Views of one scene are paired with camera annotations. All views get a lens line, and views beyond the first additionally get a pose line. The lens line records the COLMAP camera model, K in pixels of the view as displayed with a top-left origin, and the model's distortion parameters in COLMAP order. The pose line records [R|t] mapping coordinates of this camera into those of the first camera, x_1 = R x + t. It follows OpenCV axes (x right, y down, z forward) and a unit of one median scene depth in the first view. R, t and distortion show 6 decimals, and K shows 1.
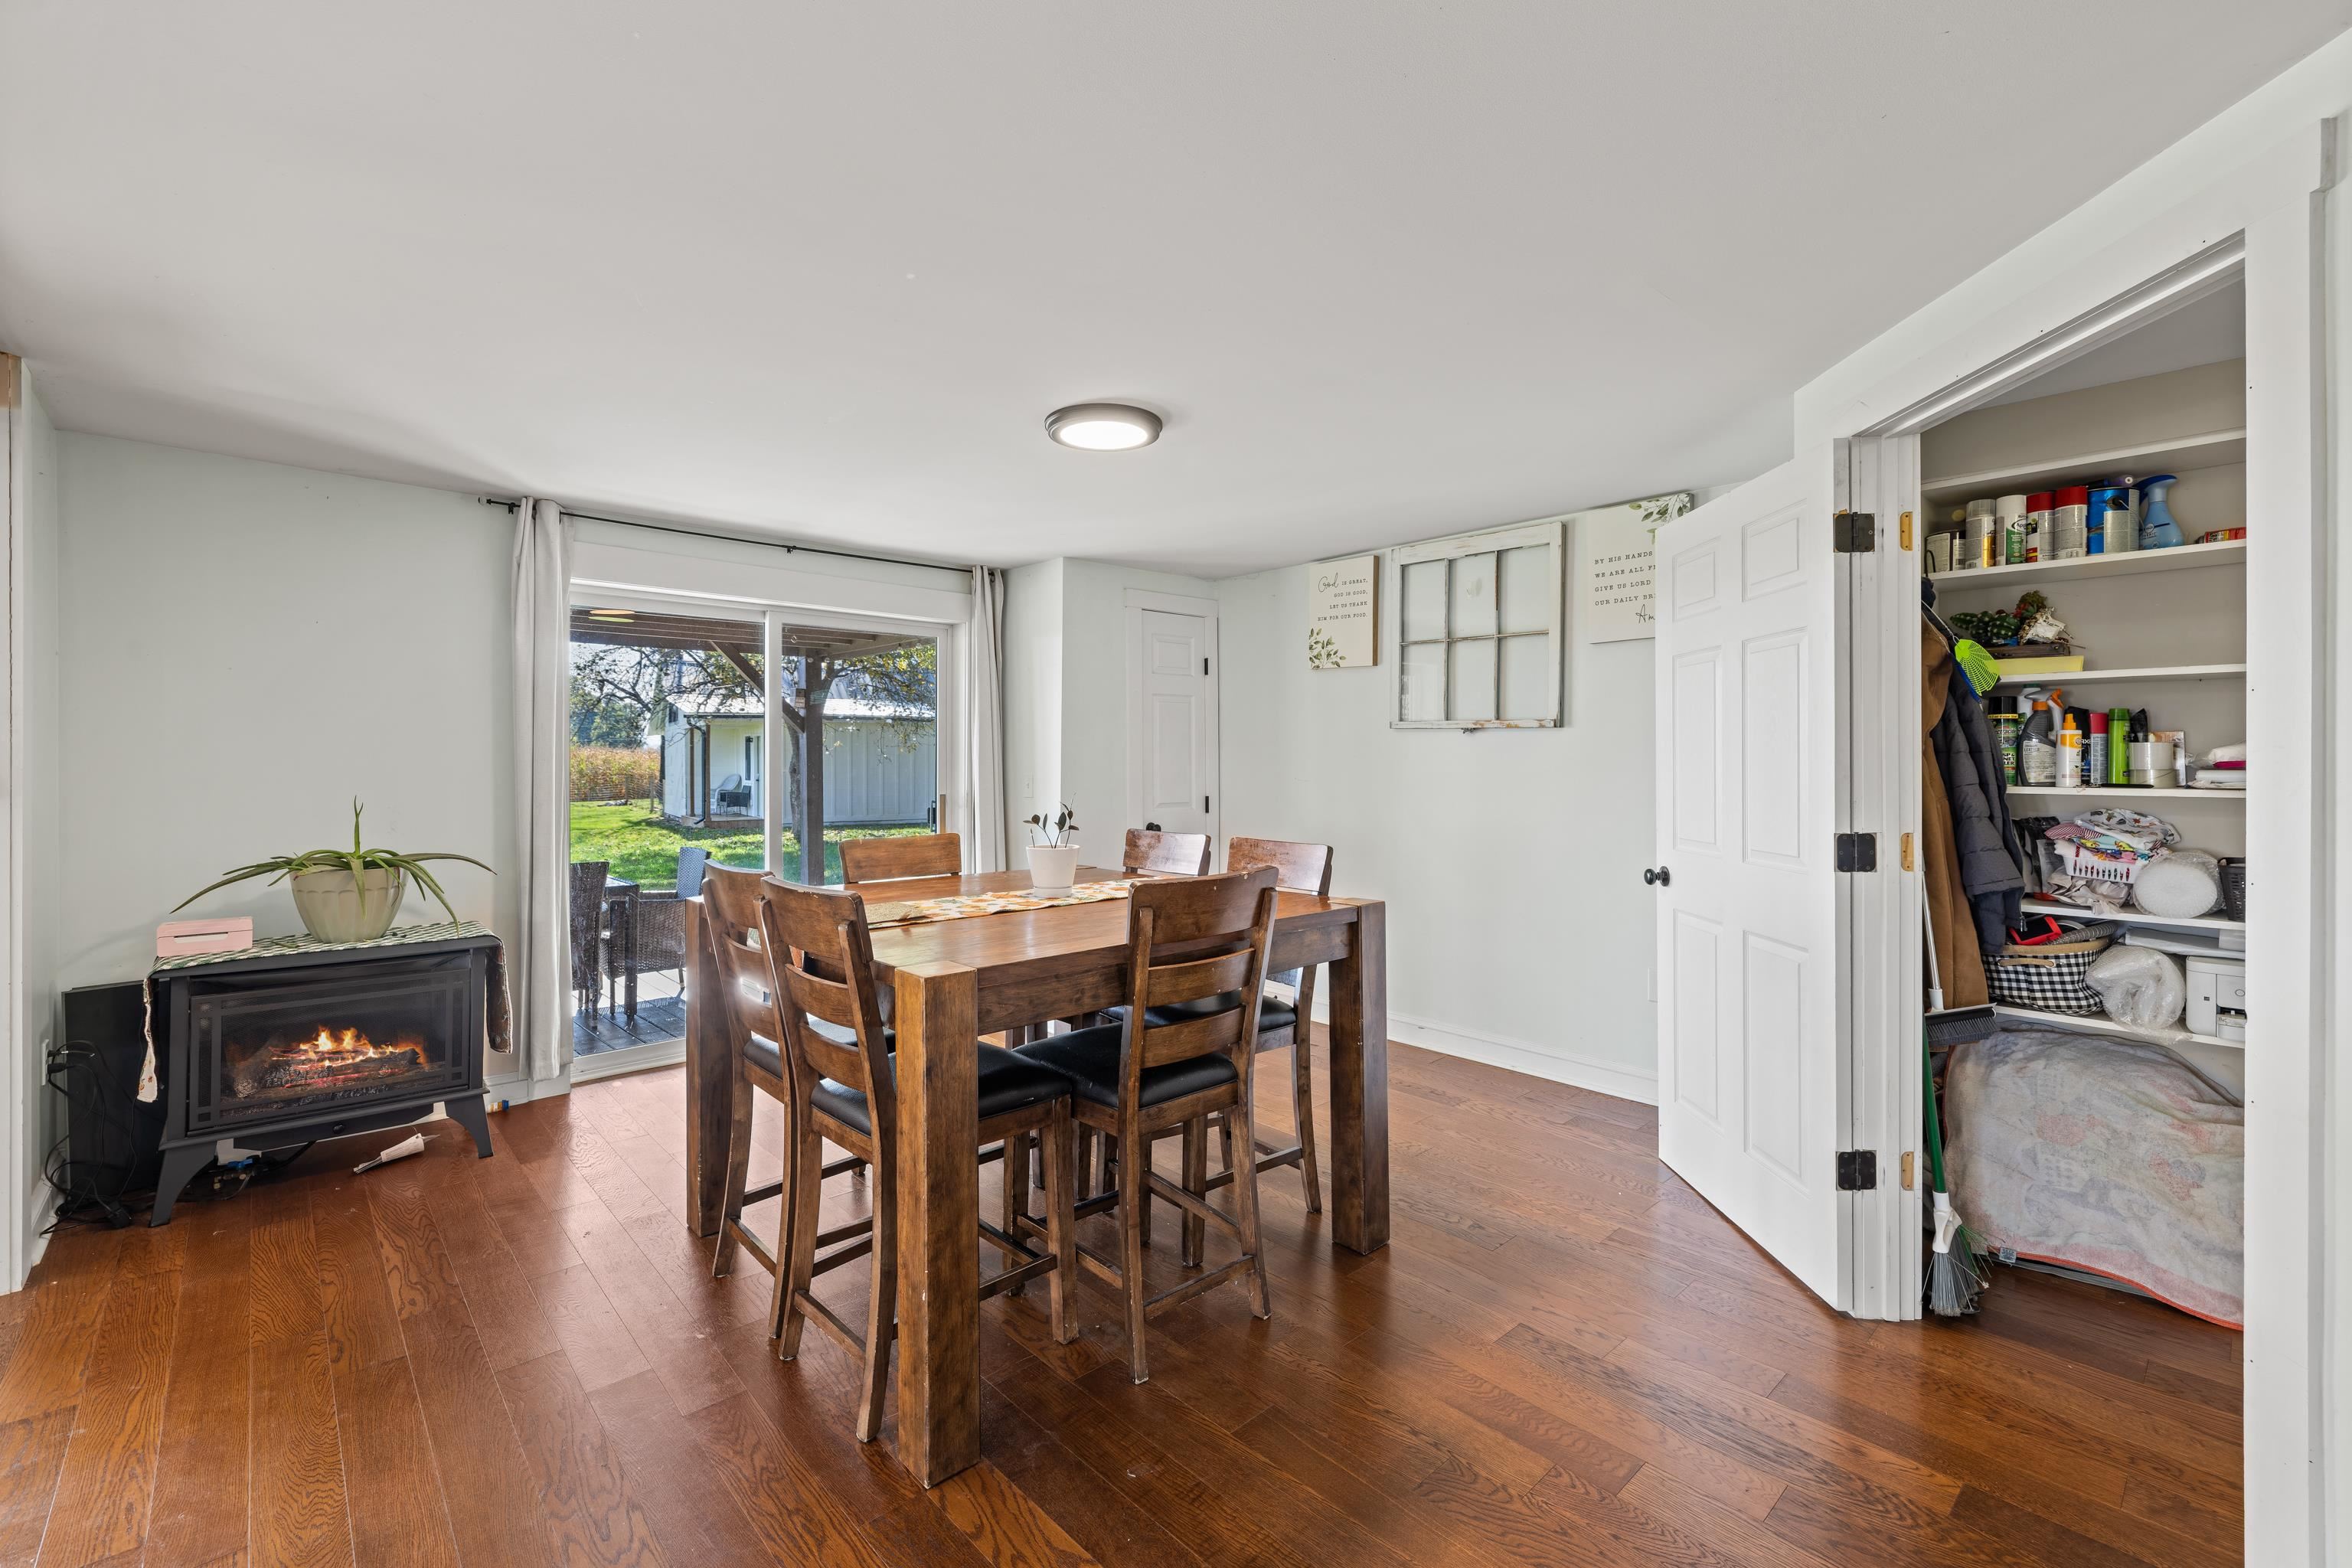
lens RADIAL K [[1003.3, 0, 1165.5], [0, 1003.3, 762.4], [0, 0, 1]] dist [0.001388, -0.000313]
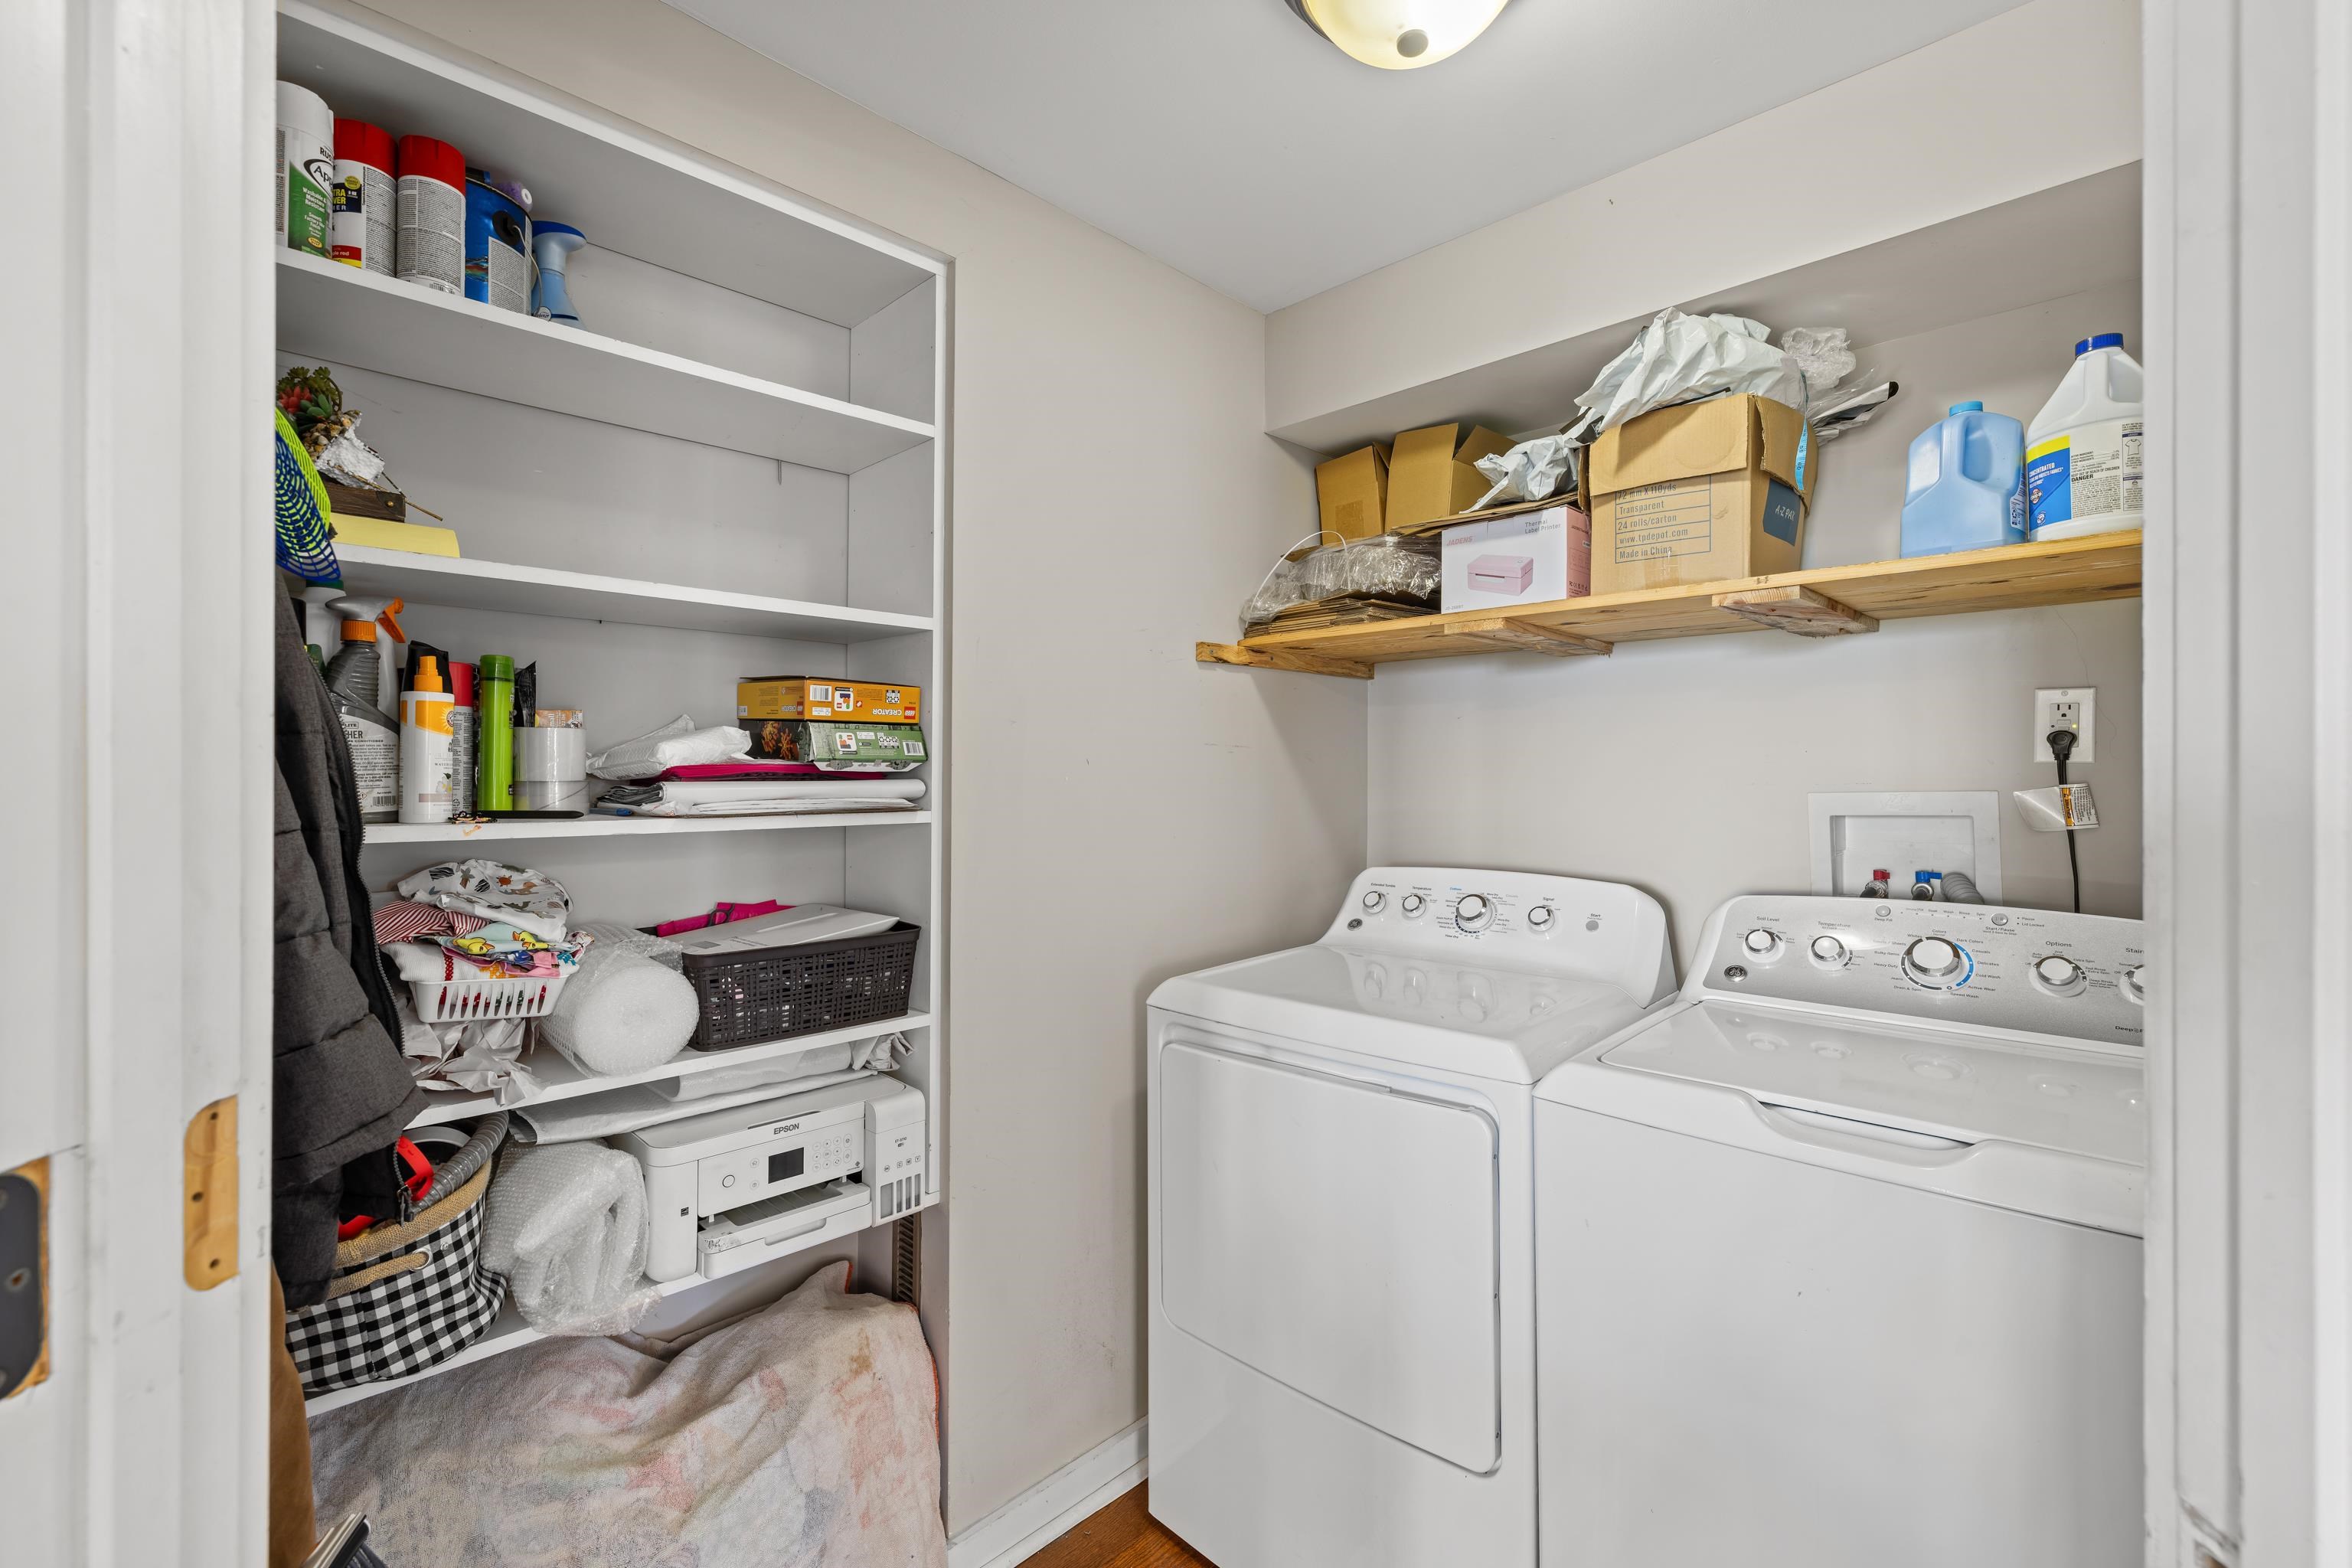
lens RADIAL K [[1003.3, 0, 1165.4], [0, 1003.3, 769.2], [0, 0, 1]] dist [0.001388, -0.000313]
pose [[-0.033696, 0.008087, 0.999399, 0.454829], [0.002574, 0.999965, -0.008004, 0.005969], [-0.999429, 0.002303, -0.033716, 0.699302]]
